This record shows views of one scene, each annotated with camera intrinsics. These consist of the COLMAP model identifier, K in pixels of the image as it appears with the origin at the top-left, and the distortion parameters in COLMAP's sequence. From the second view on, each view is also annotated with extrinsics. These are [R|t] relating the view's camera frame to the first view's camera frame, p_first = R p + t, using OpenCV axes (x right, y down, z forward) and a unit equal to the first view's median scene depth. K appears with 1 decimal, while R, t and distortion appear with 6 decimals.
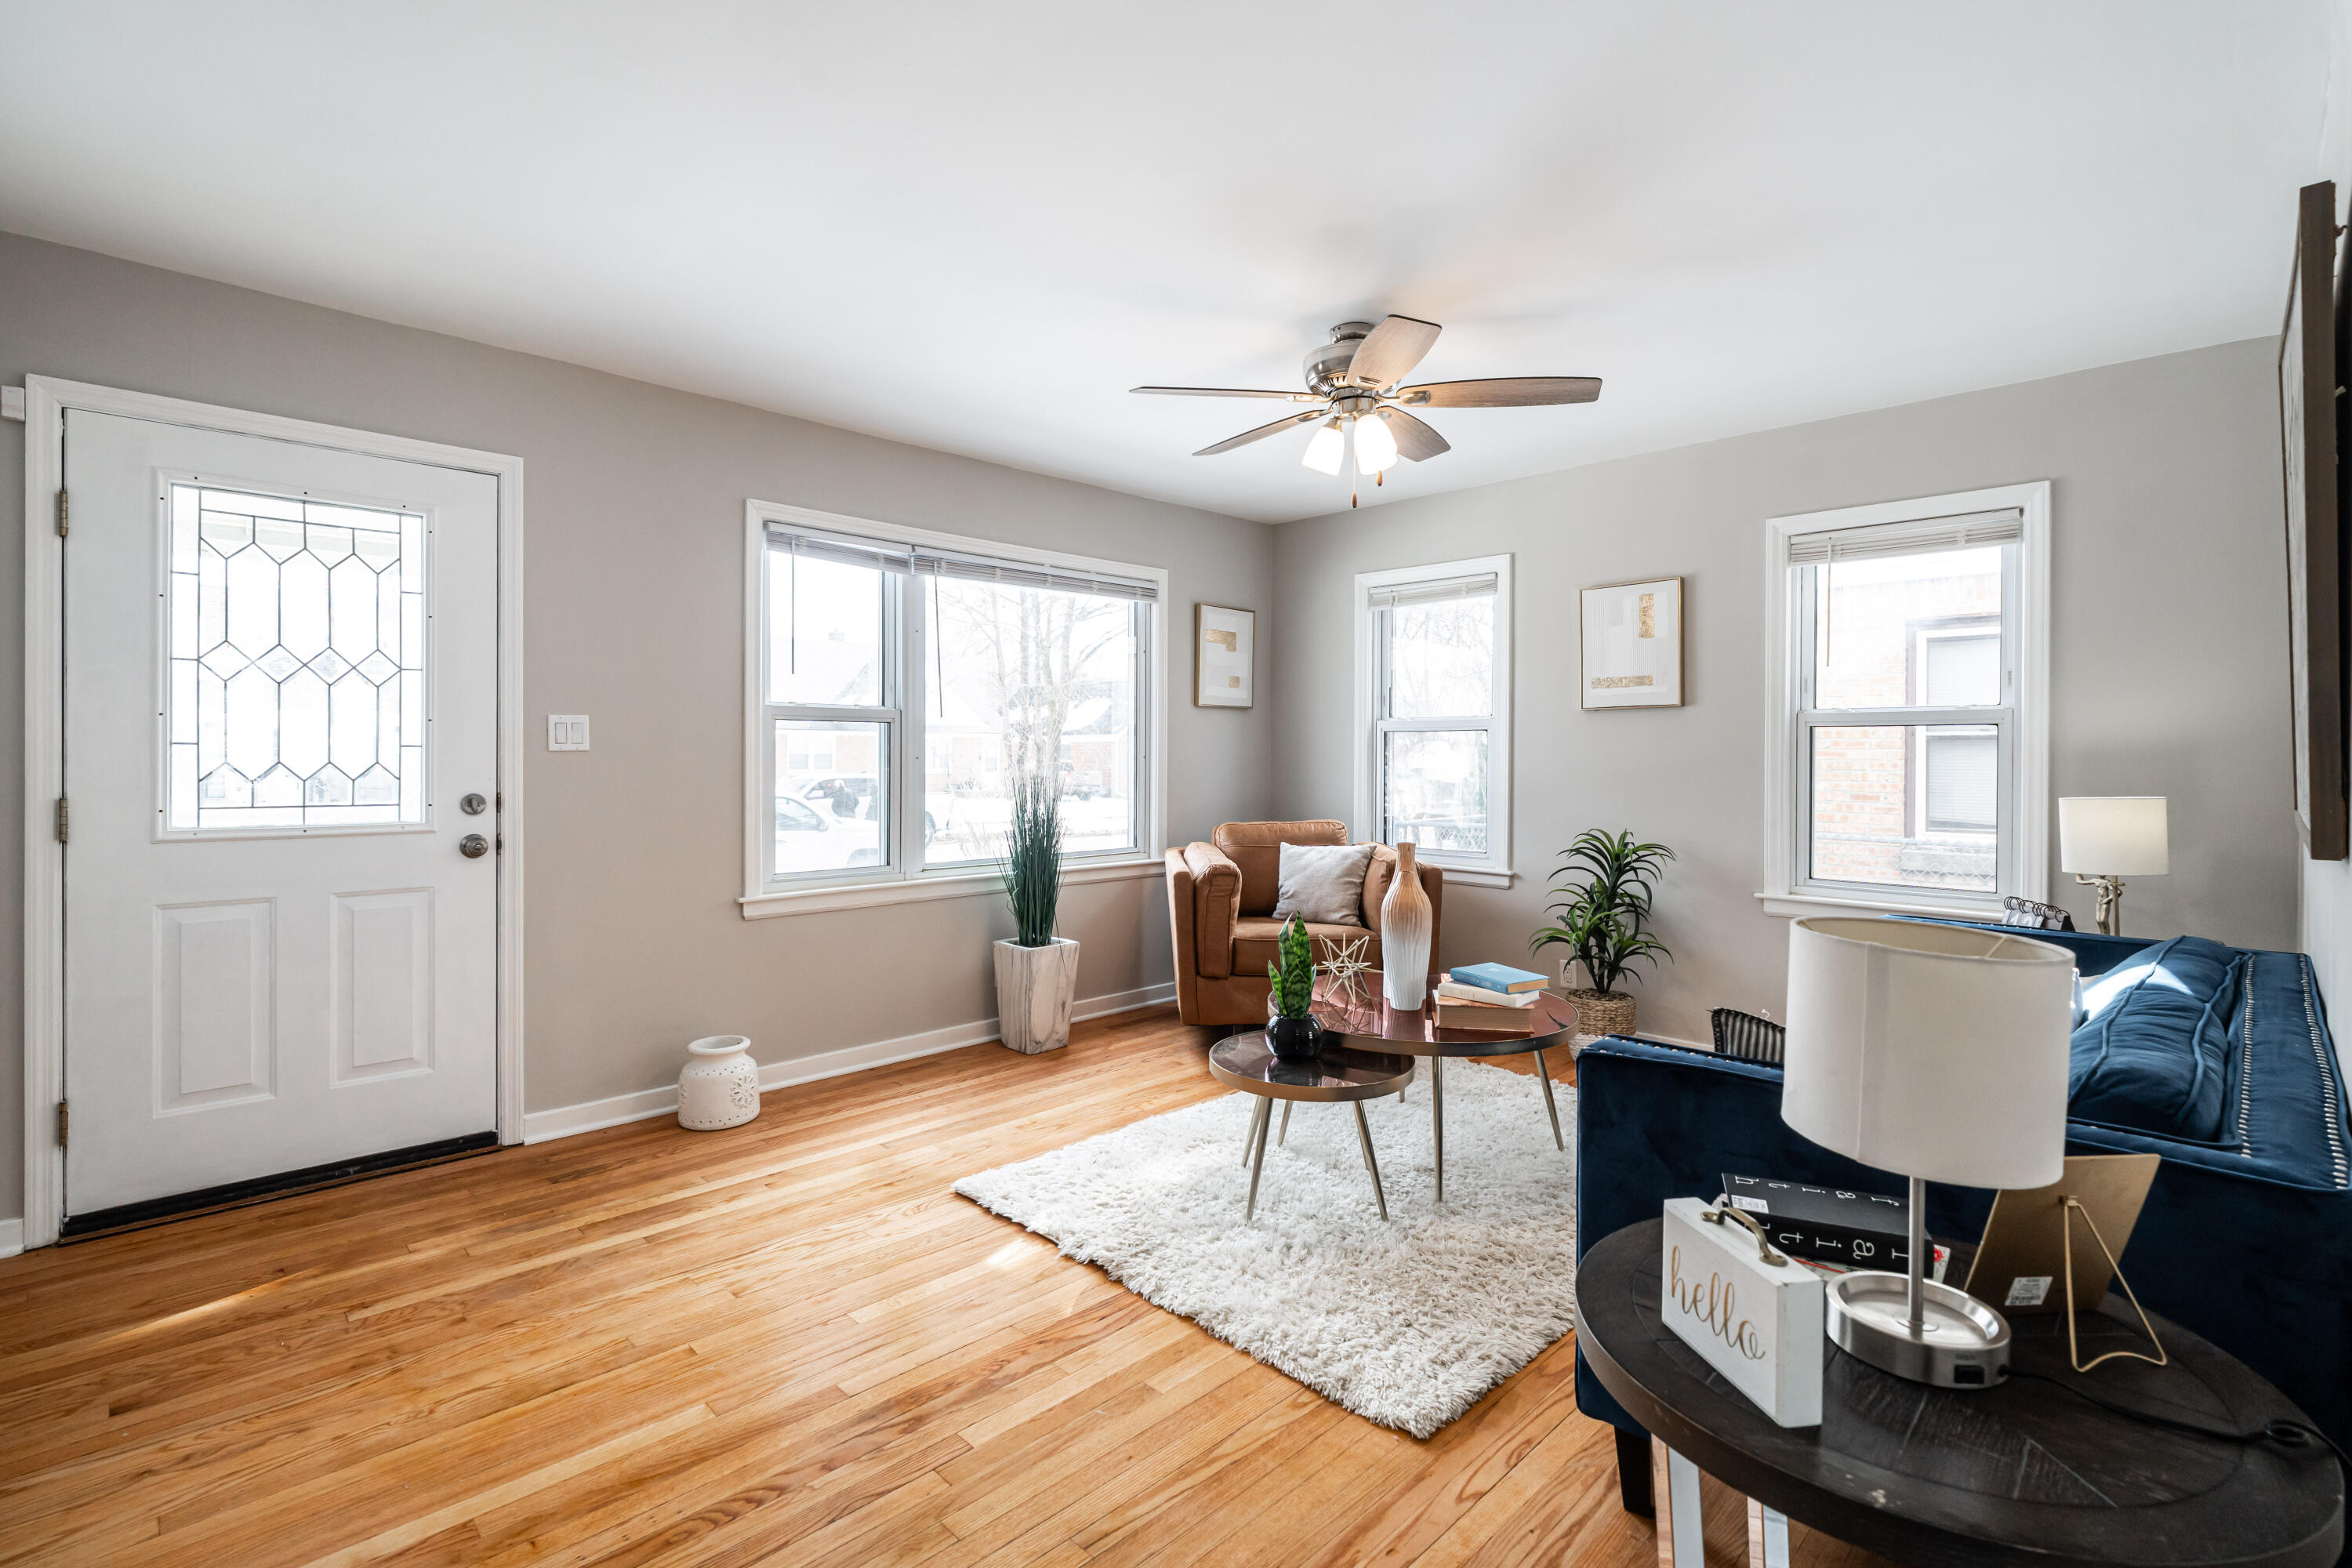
lens RADIAL K [[1064.8, 0, 1170.4], [0, 1064.8, 779.7], [0, 0, 1]] dist [-0.006058, 0.000124]
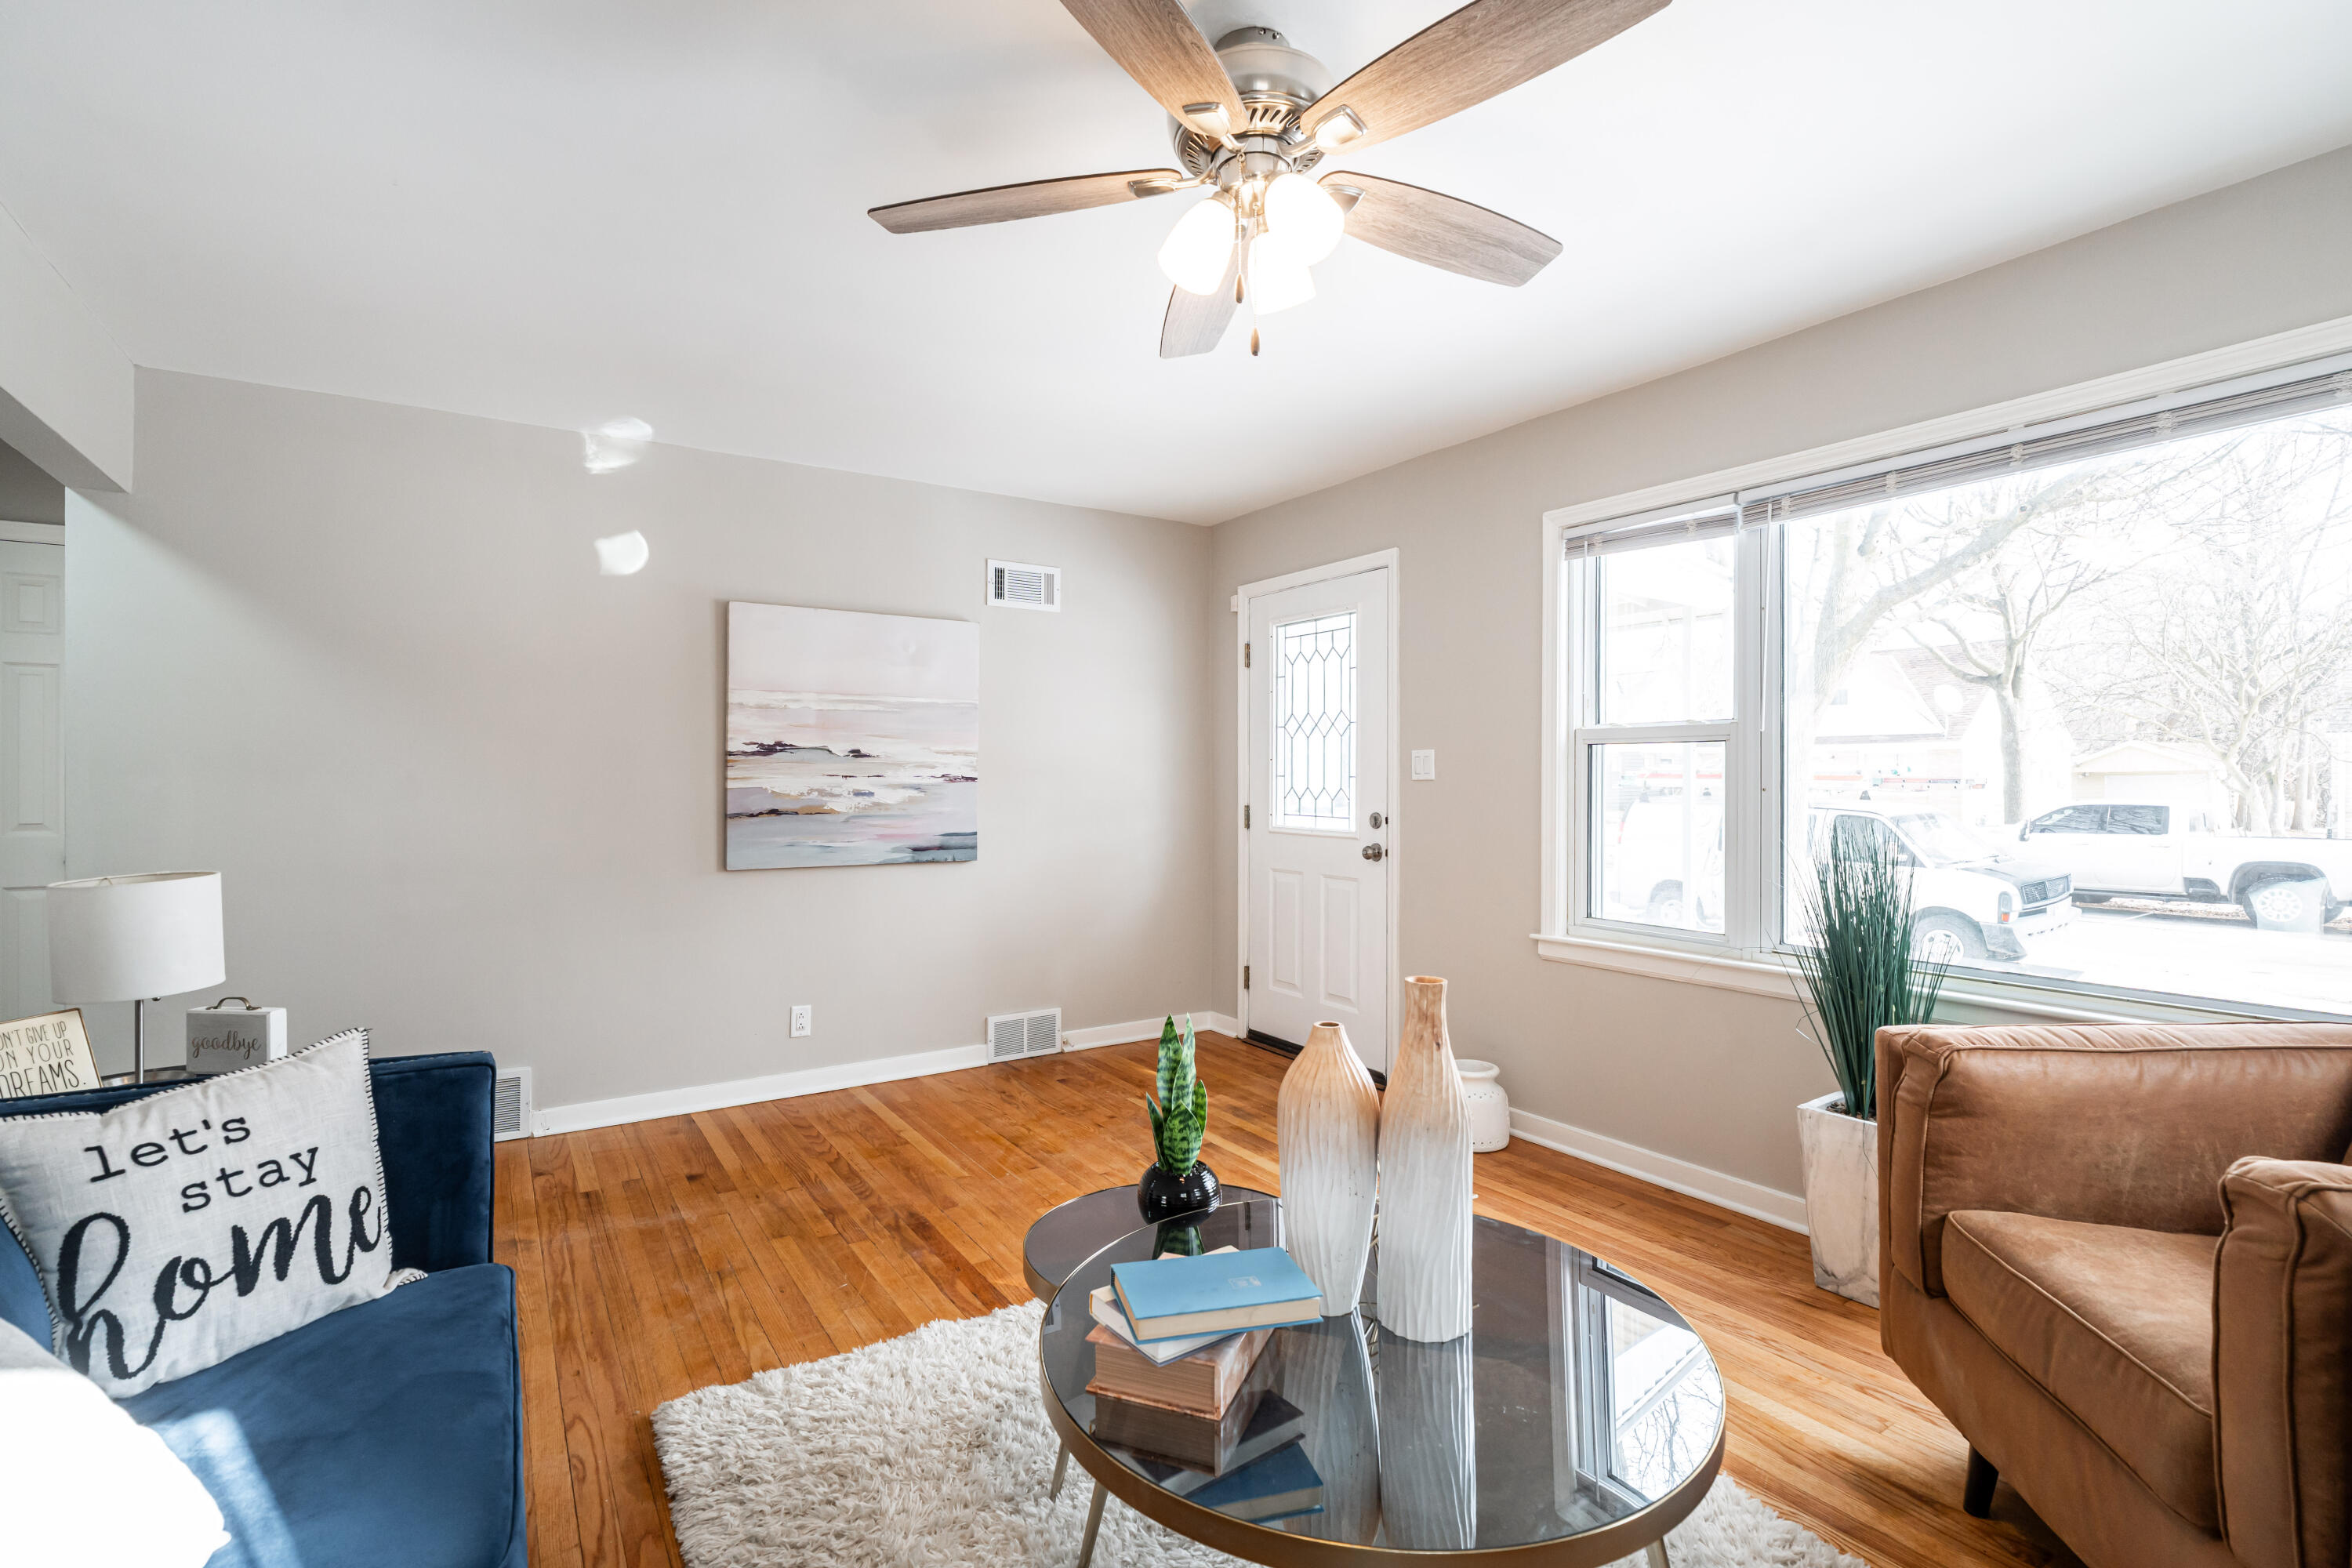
lens RADIAL K [[1091.0, 0, 1180.2], [0, 1091.0, 784.0], [0, 0, 1]] dist [-0.001808, 0.000228]
pose [[-0.195856, -0.000076, -0.980633, 0.765237], [-0.026078, 0.999647, 0.005131, -0.024262], [0.980286, 0.026578, -0.195789, 1.083097]]
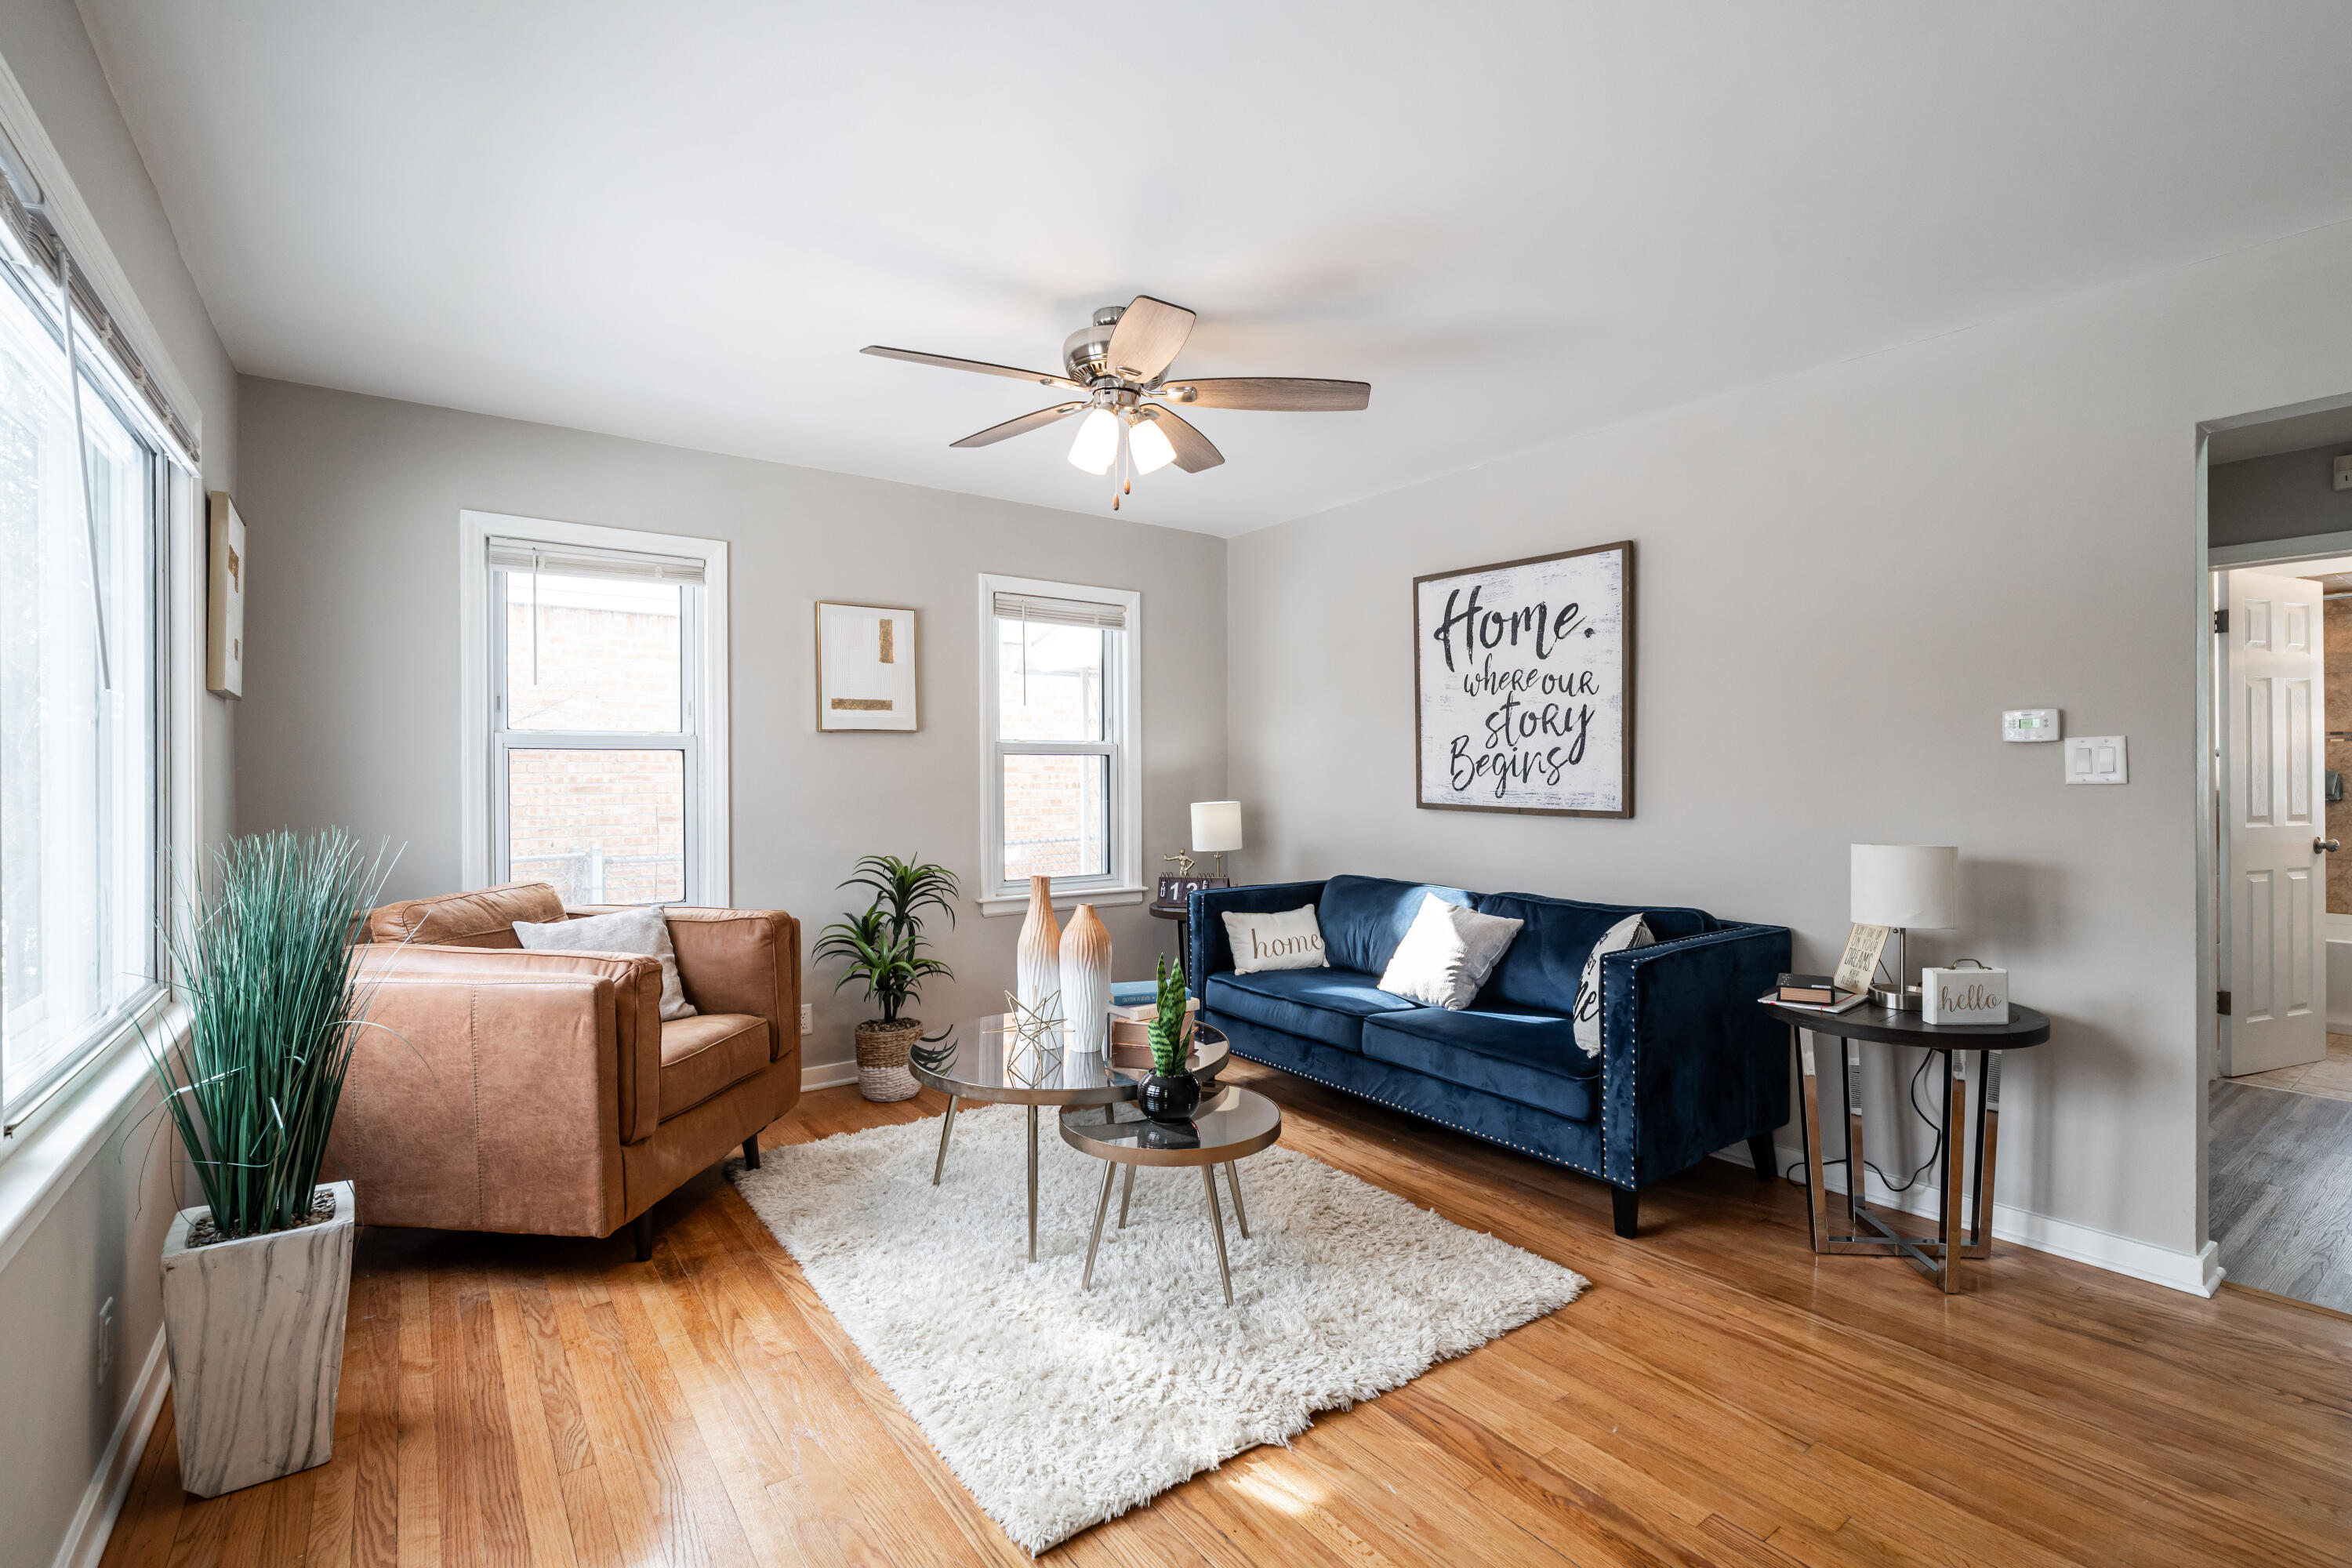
lens RADIAL K [[1072.8, 0, 1184.9], [0, 1072.8, 786.7], [0, 0, 1]] dist [-0.003406, -0.000300]
pose [[0.145223, -0.015168, 0.989283, -0.736779], [0.030405, 0.999479, 0.010861, -0.025613], [-0.988932, 0.028502, 0.145608, 0.813478]]
